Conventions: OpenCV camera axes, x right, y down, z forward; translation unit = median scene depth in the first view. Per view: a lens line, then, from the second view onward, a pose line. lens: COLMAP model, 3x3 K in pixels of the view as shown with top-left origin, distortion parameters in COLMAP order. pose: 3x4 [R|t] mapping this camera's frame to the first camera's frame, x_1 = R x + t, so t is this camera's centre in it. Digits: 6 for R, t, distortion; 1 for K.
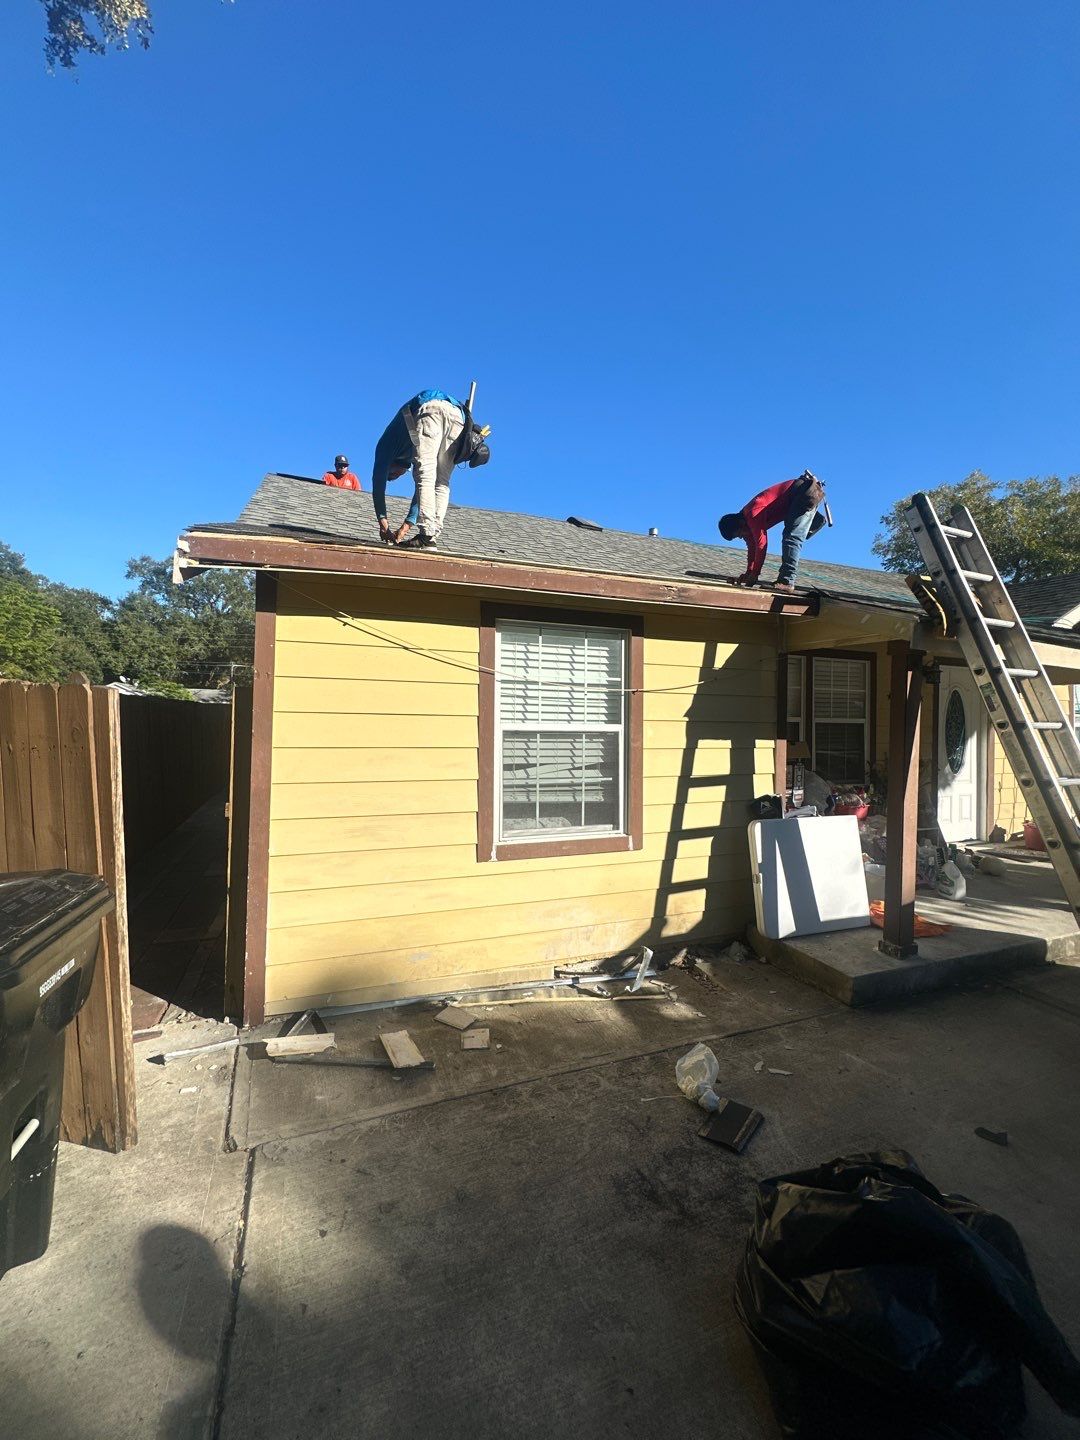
lens RADIAL K [[581.0, 0, 550.5], [0, 581.0, 730.1], [0, 0, 1]] dist [0.002695, 0.000093]
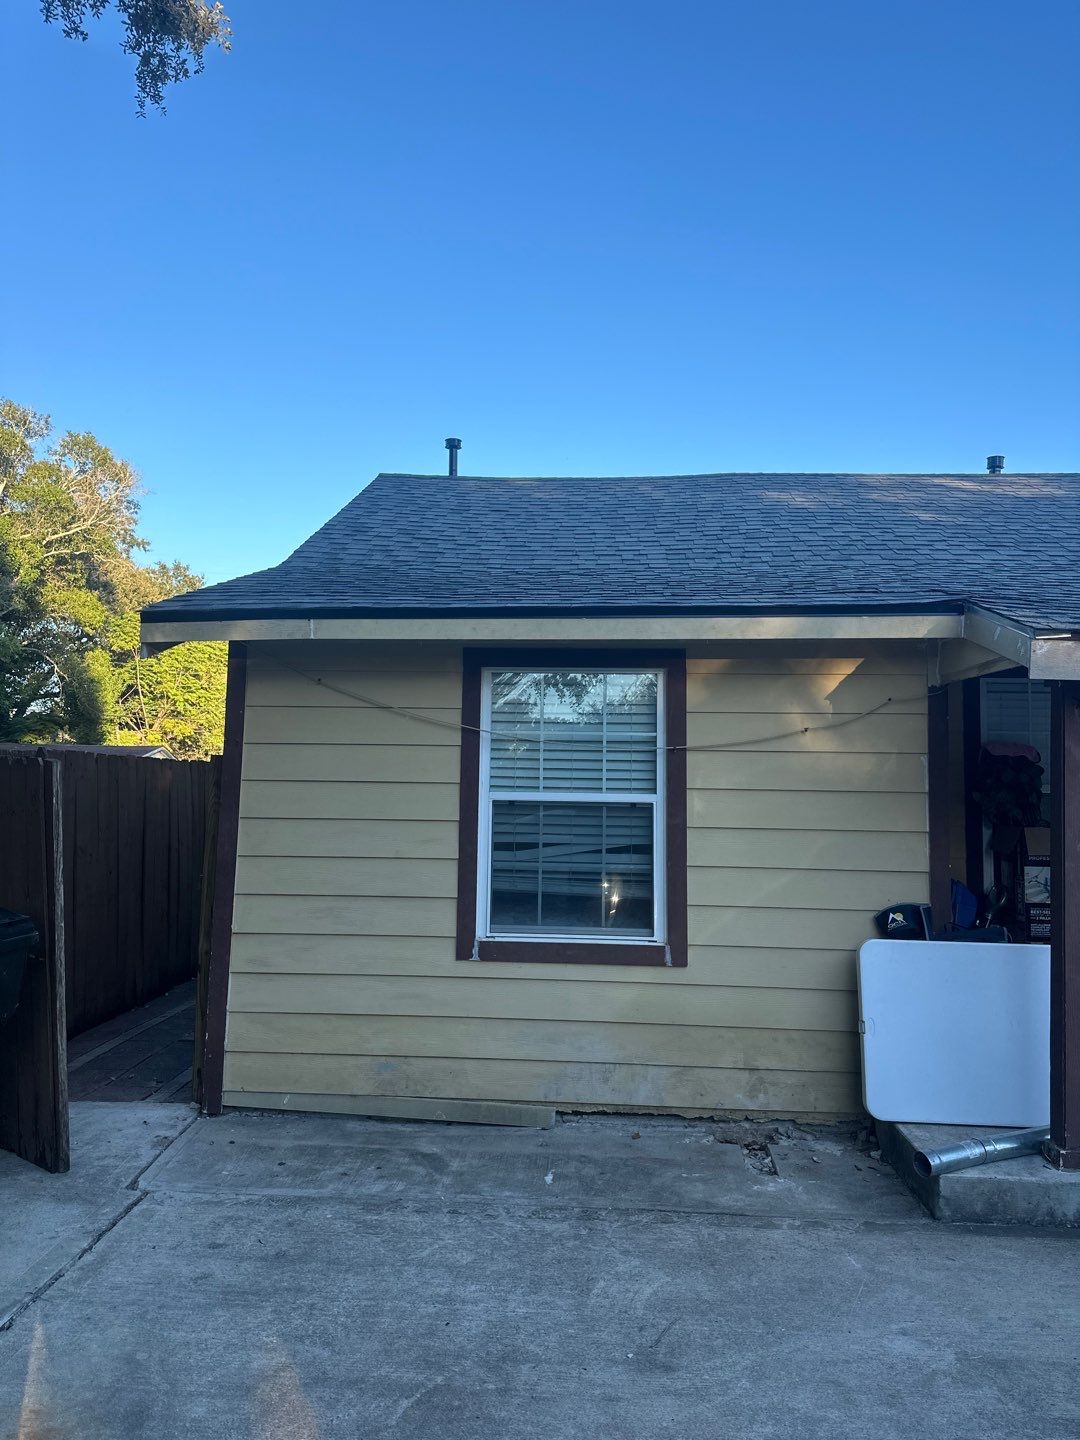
lens RADIAL K [[1050.5, 0, 543.6], [0, 1050.5, 730.5], [0, 0, 1]] dist [0.079416, -0.121267]
pose [[0.907487, -0.020678, -0.419571, 0.735680], [-0.008706, 0.997648, -0.067997, 0.002170], [0.419990, 0.065359, 0.905172, -0.385481]]
